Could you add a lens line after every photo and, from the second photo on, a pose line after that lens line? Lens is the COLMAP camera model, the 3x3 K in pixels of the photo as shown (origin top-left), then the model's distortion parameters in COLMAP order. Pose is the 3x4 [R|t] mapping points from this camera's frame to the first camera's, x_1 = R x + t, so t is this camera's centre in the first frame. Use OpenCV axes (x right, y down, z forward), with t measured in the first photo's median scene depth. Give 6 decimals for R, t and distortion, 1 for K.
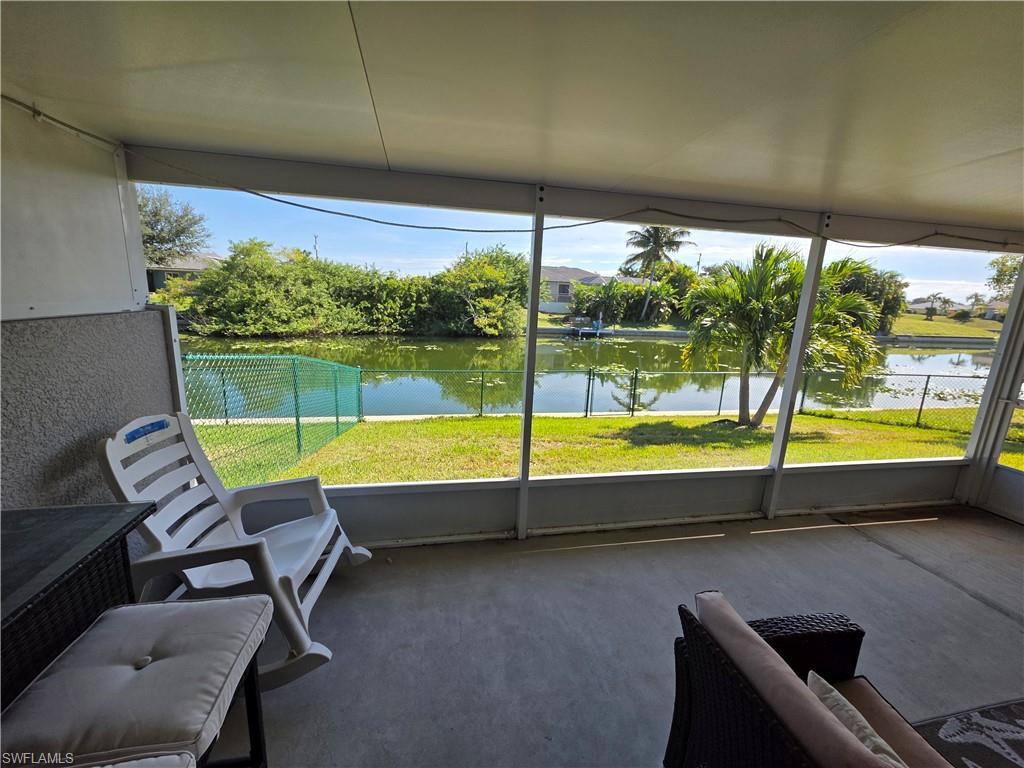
lens RADIAL K [[414.2, 0, 498.5], [0, 414.2, 384.5], [0, 0, 1]] dist [0.000650, 0.000089]
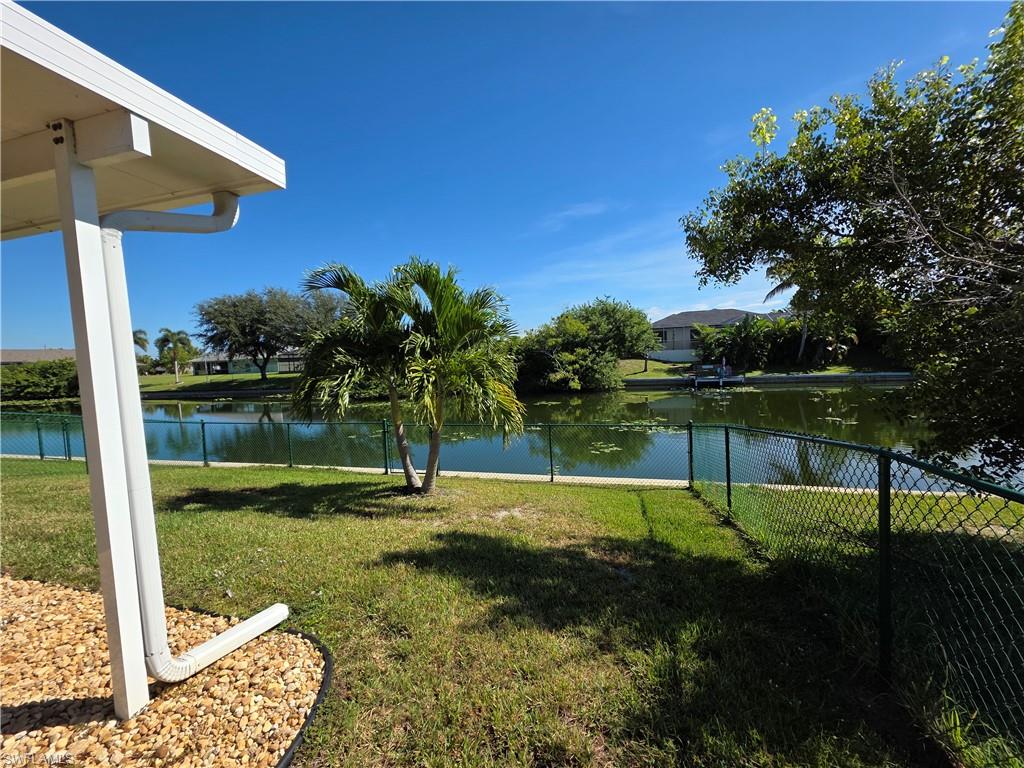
lens RADIAL K [[407.0, 0, 505.7], [0, 407.0, 381.6], [0, 0, 1]] dist [0.000993, 0.000053]
pose [[0.886972, -0.050038, -0.459105, 0.215556], [-0.018861, 0.989359, -0.144270, 0.000735], [0.461439, 0.136622, 0.876589, 0.080504]]
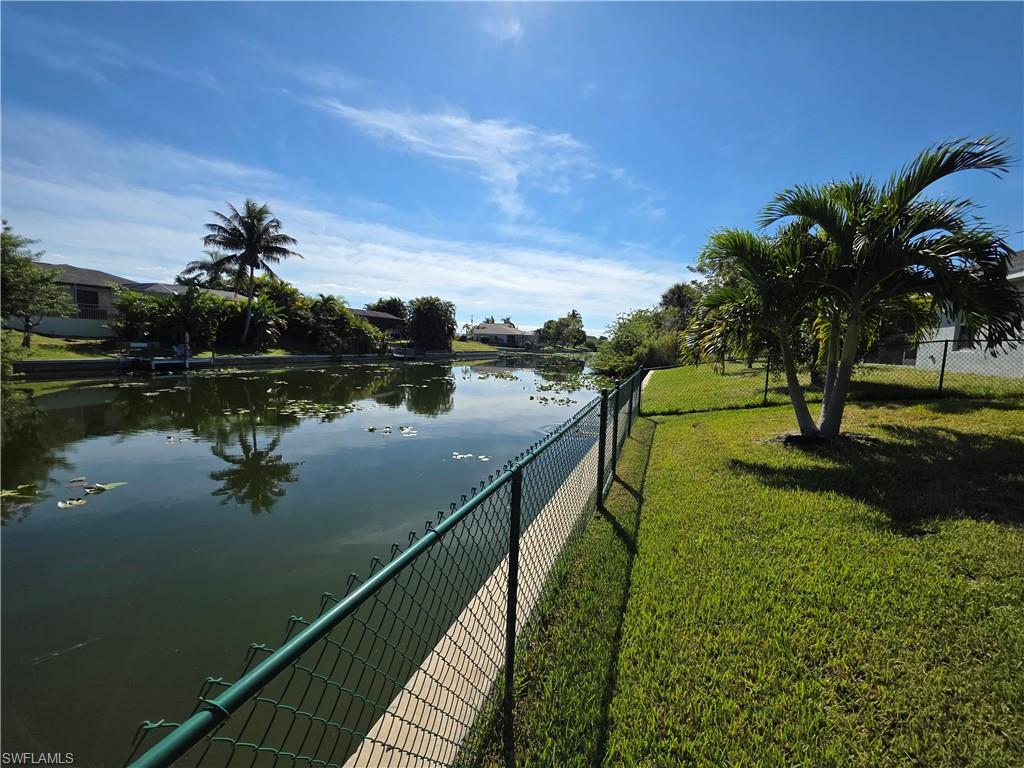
lens RADIAL K [[411.4, 0, 513.8], [0, 411.4, 380.9], [0, 0, 1]] dist [0.000332, 0.000399]
pose [[0.517248, -0.097677, 0.850243, -0.048540], [0.166552, 0.985960, 0.011946, -0.016614], [-0.839473, 0.135431, 0.526255, 0.204564]]
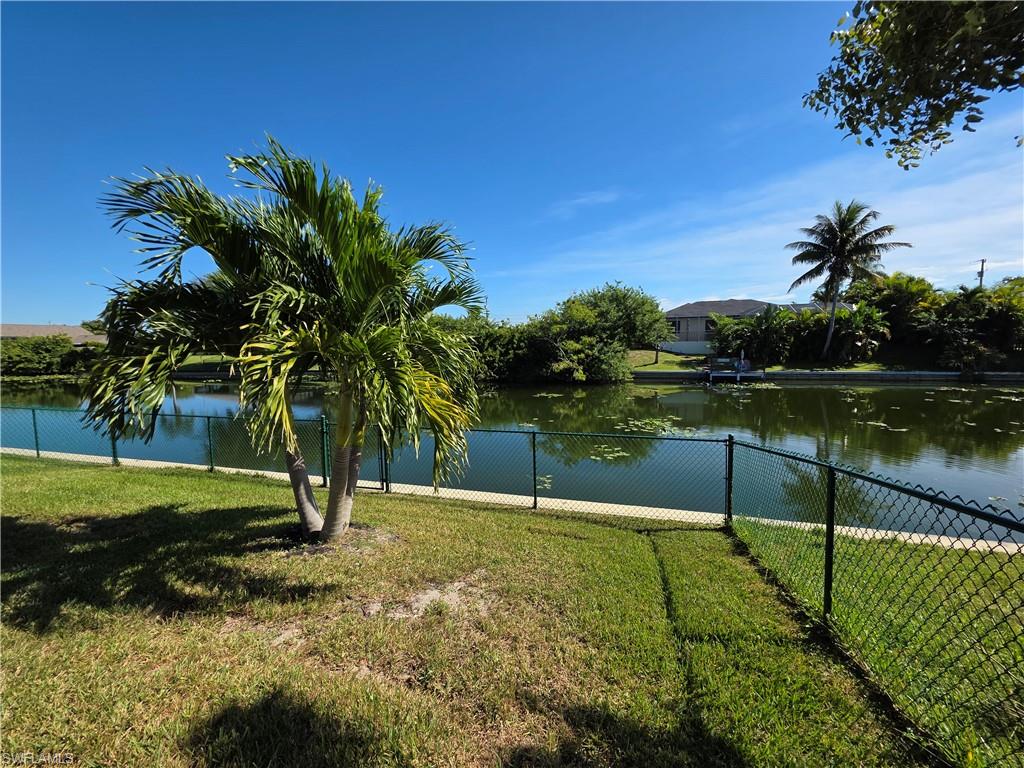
lens RADIAL K [[407.0, 0, 505.7], [0, 407.0, 381.6], [0, 0, 1]] dist [0.000993, 0.000053]
pose [[0.879812, -0.012703, -0.475152, 0.203776], [-0.047774, 0.992217, -0.114988, -0.007740], [0.472914, 0.123867, 0.872358, 0.130322]]
